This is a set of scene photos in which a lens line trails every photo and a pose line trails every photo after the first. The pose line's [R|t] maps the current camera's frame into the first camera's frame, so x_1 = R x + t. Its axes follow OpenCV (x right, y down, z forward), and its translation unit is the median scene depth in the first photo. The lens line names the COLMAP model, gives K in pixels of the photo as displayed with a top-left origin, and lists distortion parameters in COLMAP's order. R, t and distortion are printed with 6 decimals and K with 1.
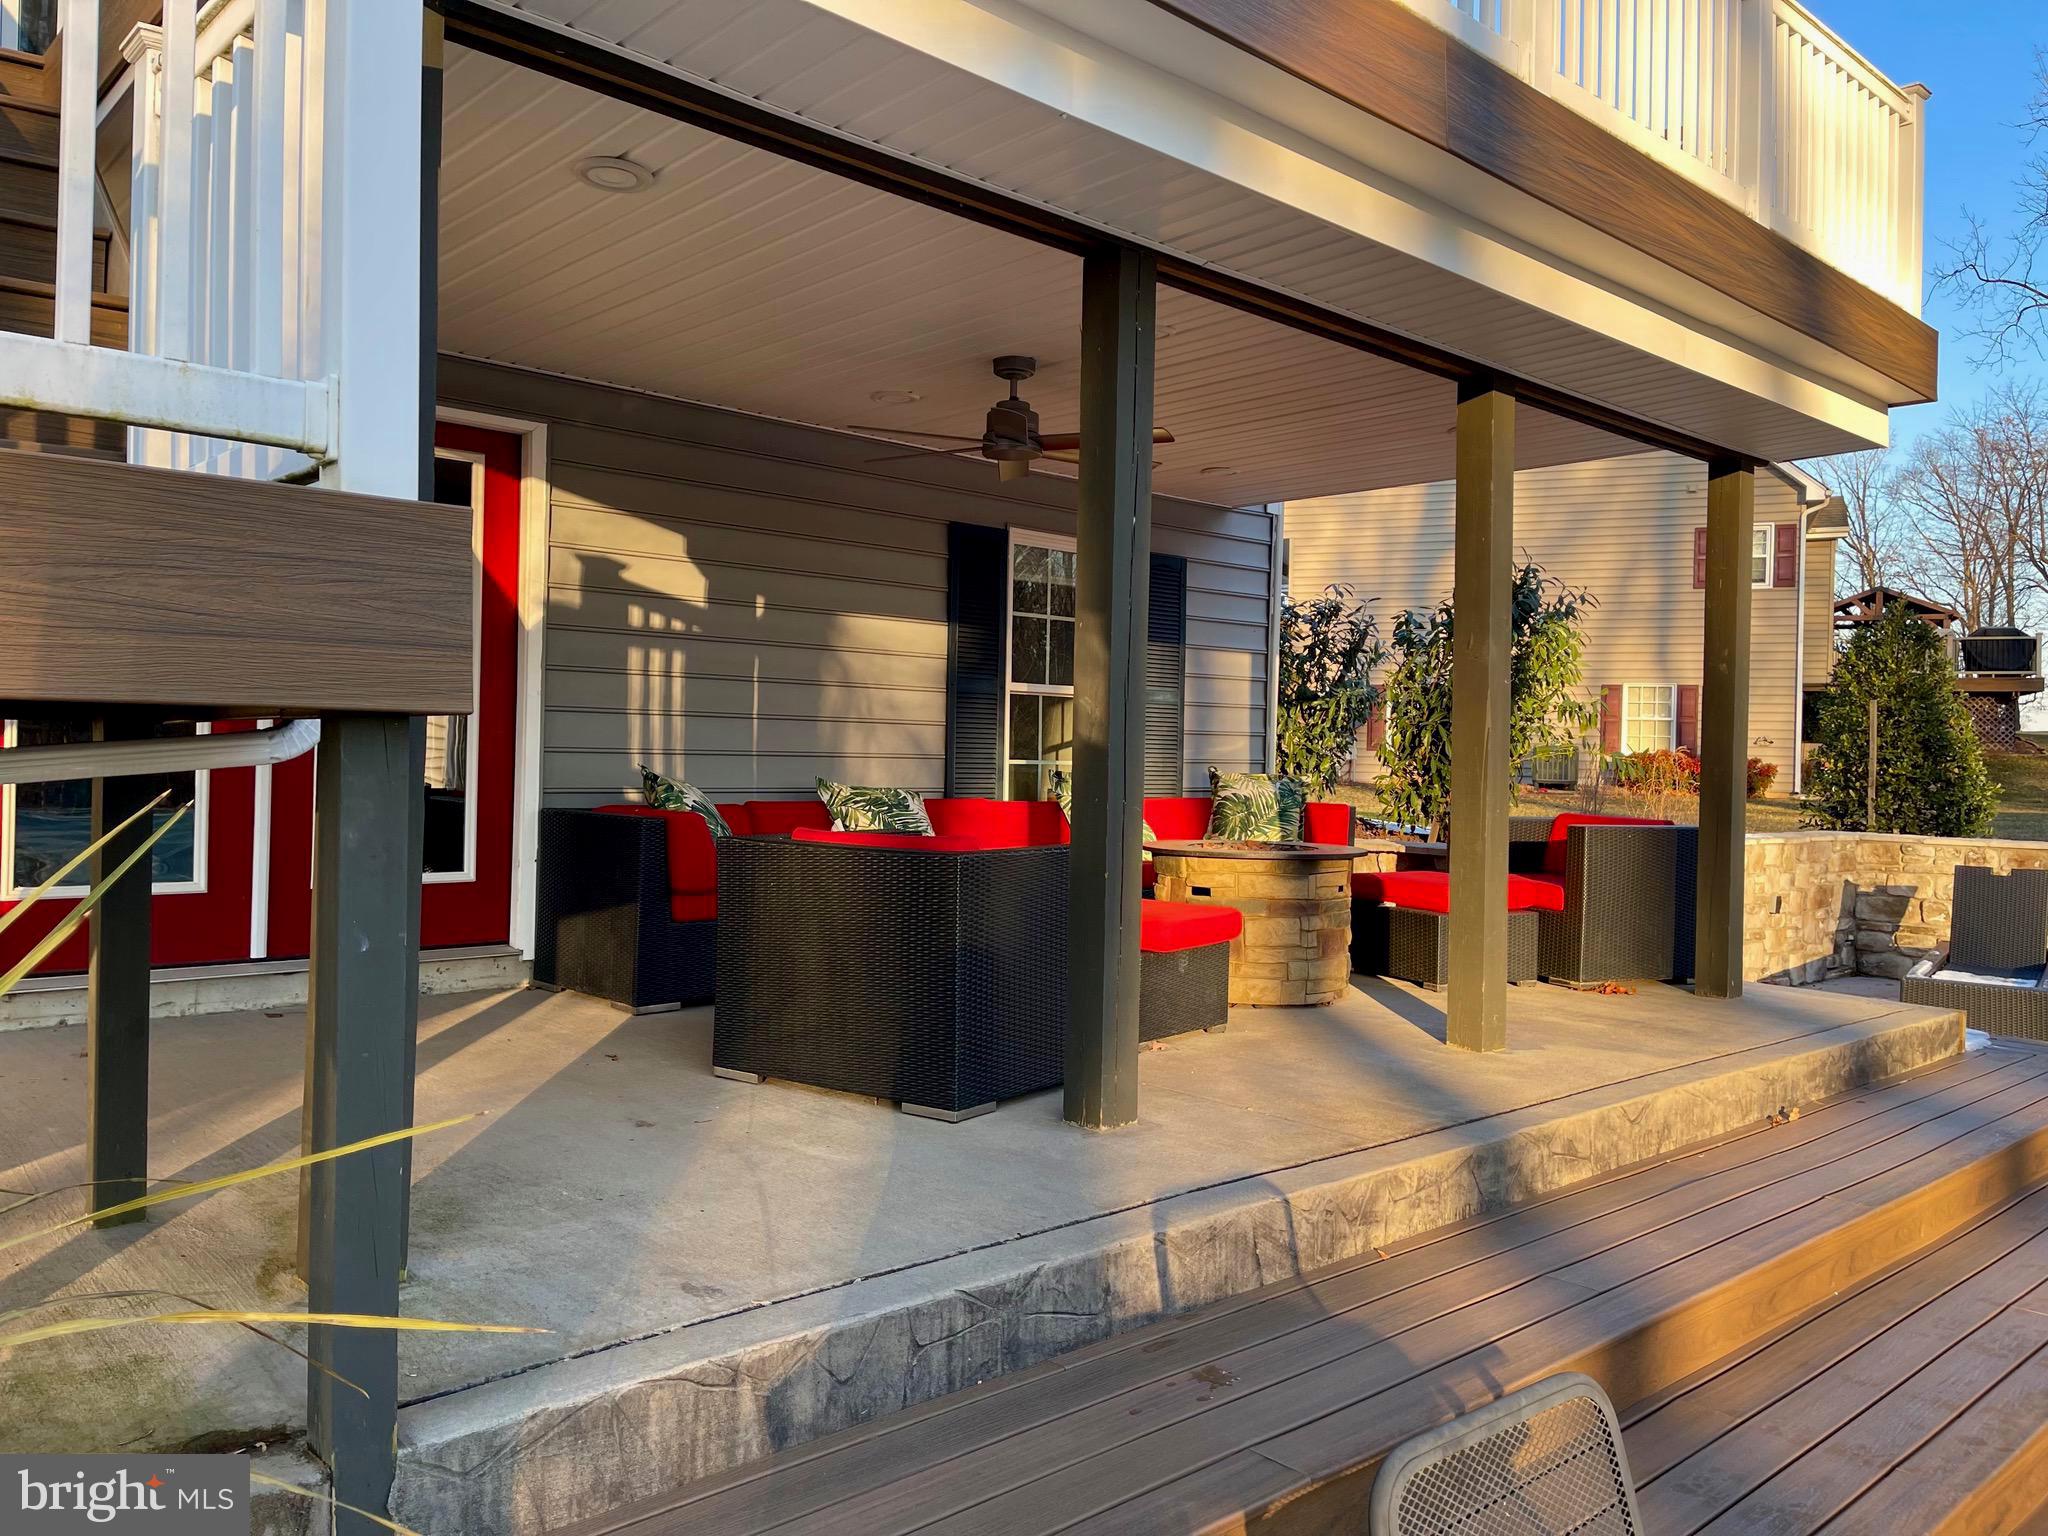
lens RADIAL K [[1534.3, 0, 1029.5], [0, 1534.3, 764.3], [0, 0, 1]] dist [0.073232, 0.001426]
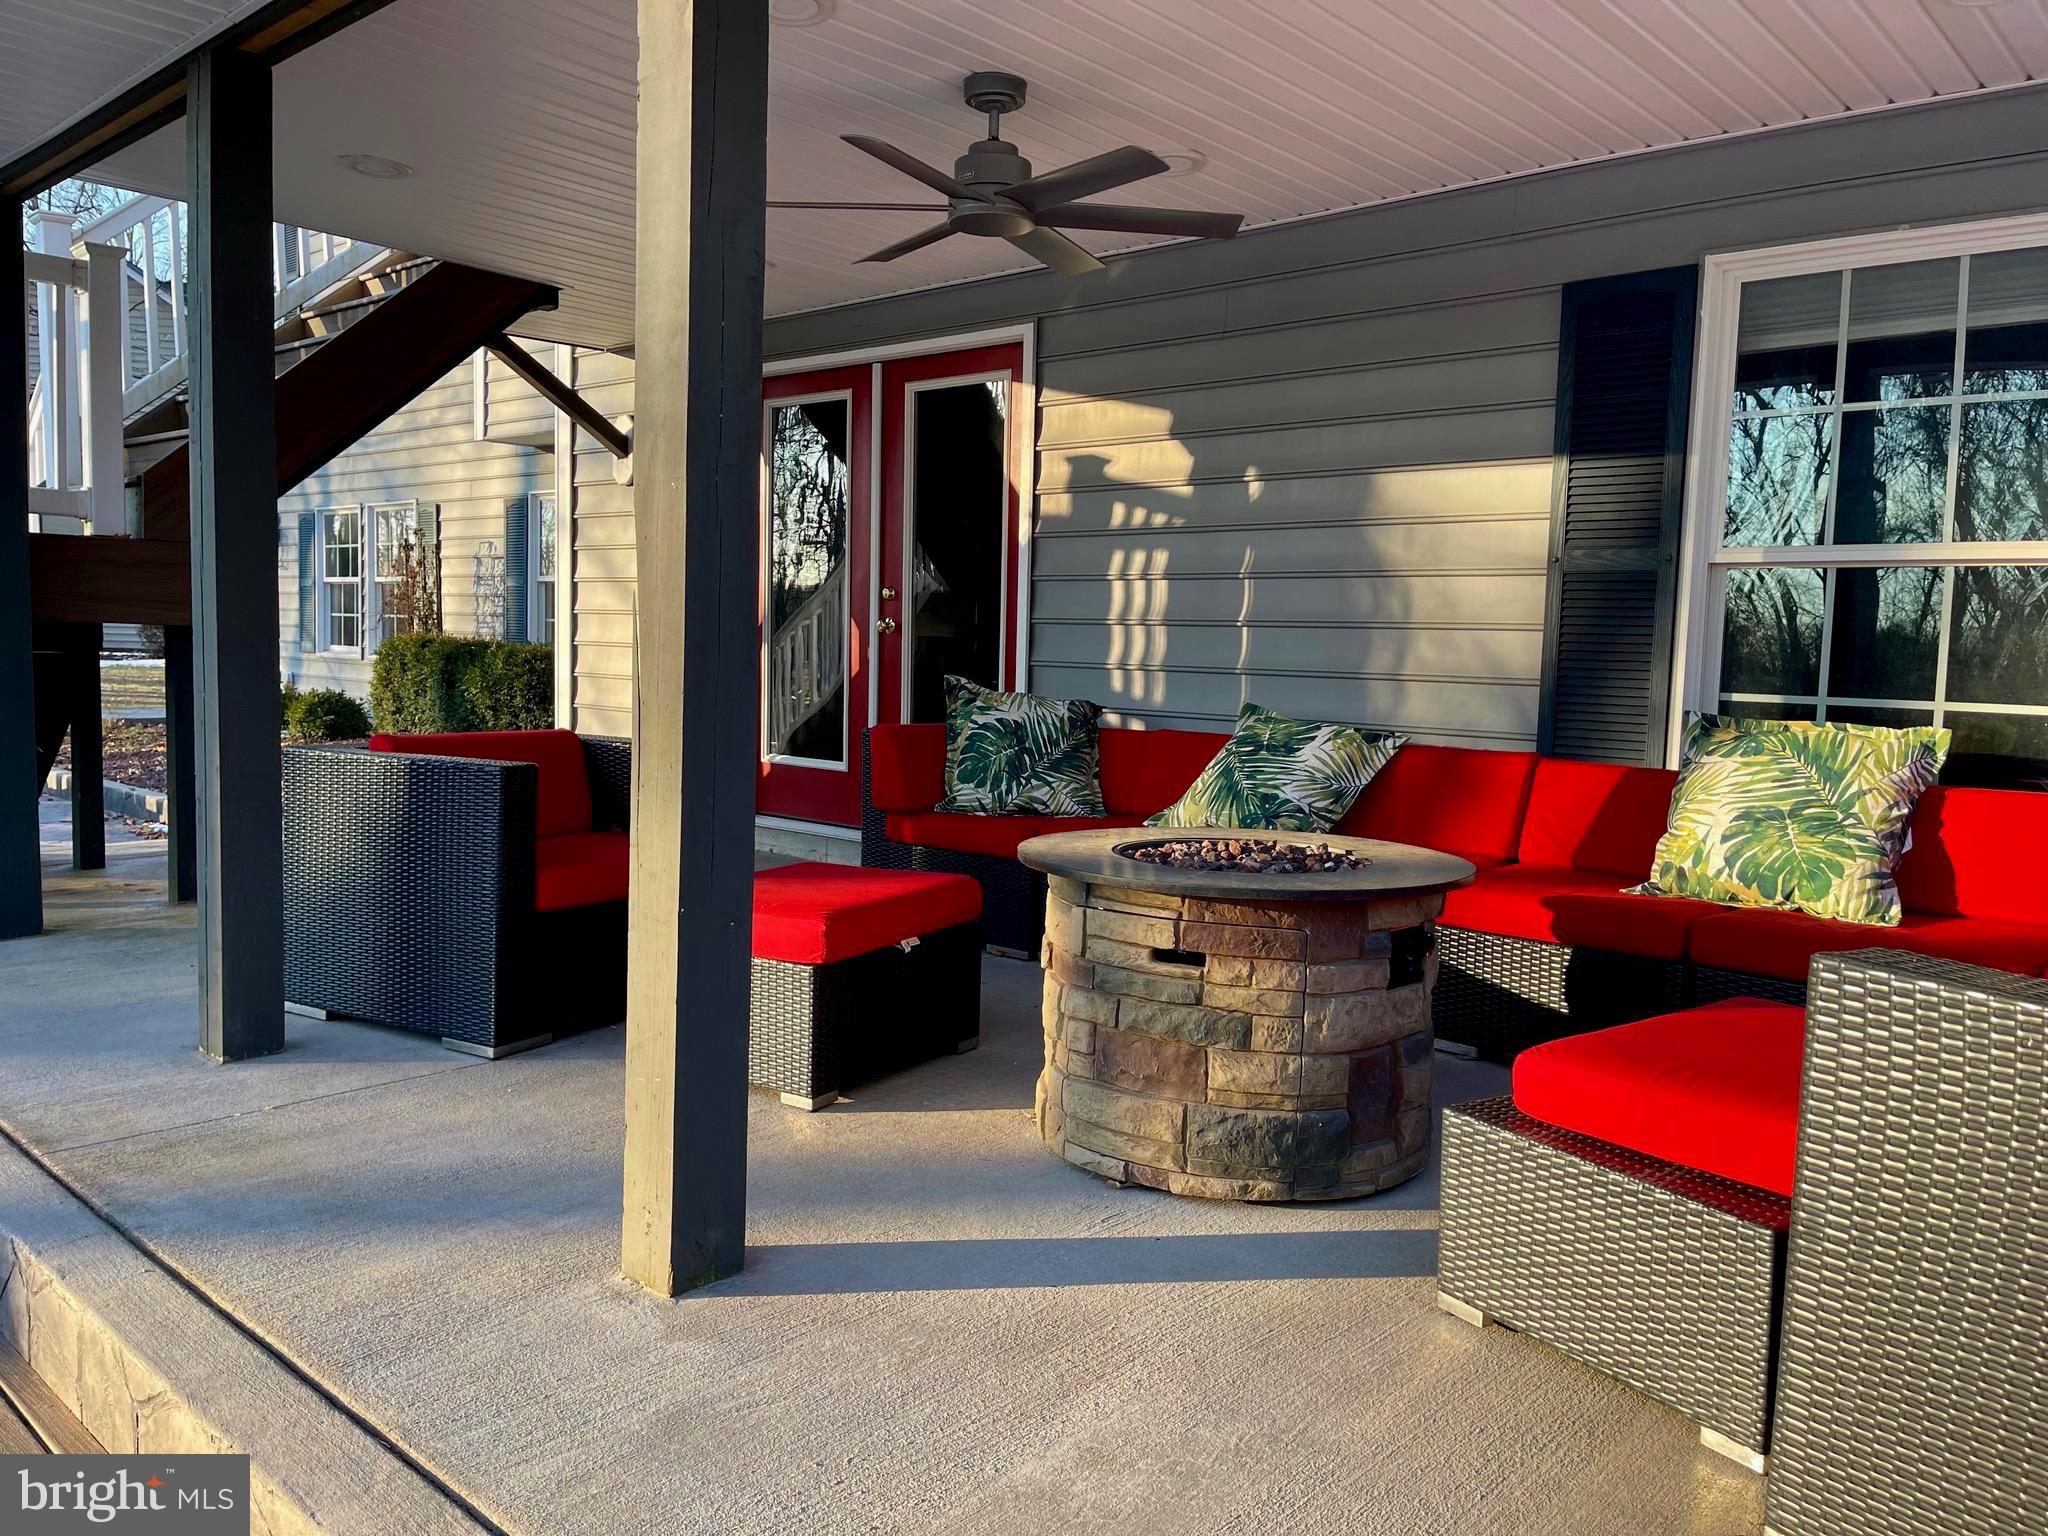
lens RADIAL K [[1534.3, 0, 1018.3], [0, 1534.3, 774.9], [0, 0, 1]] dist [0.073232, 0.001426]
pose [[0.070611, 0.072164, -0.994890, 0.622323], [-0.025023, 0.997194, 0.070555, -0.006929], [0.997190, 0.019913, 0.072219, 0.862238]]
